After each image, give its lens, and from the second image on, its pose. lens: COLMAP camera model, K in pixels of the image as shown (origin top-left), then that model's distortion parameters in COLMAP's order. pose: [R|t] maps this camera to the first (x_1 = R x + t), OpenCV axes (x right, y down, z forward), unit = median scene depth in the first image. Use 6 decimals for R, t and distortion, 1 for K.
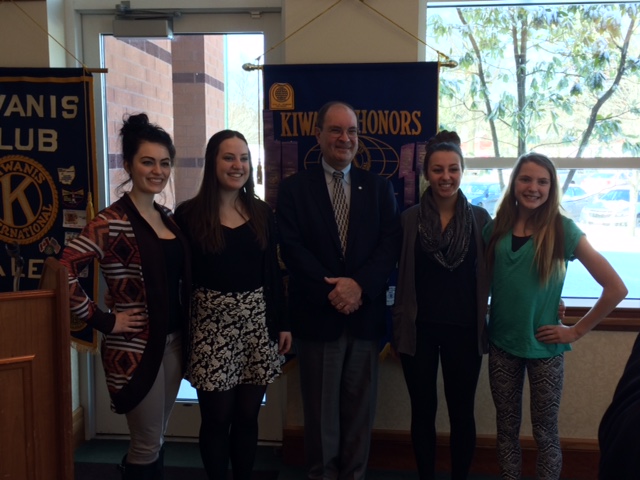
lens RADIAL K [[686.1, 0, 320.0], [0, 686.1, 240.0], [0, 0, 1]] dist [0.006667, -0.013746]
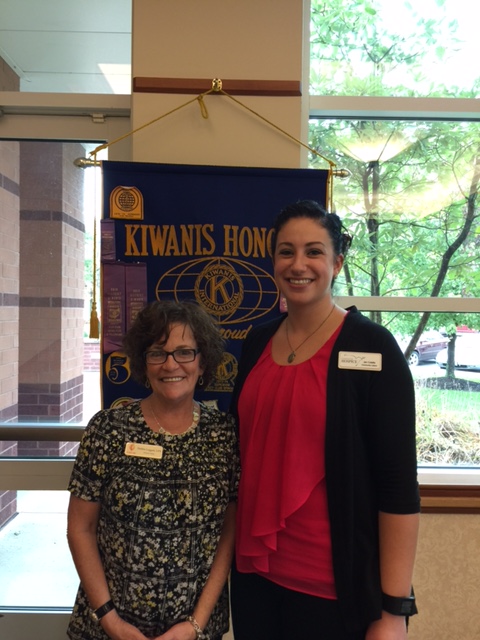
lens RADIAL K [[540.4, 0, 240.0], [0, 540.4, 320.0], [0, 0, 1]] dist [0.054690, -0.002521]
pose [[0.994919, 0.002356, 0.100647, 0.007741], [0.007743, 0.994974, -0.099838, -0.021274], [-0.100376, 0.100110, 0.989900, 0.397013]]
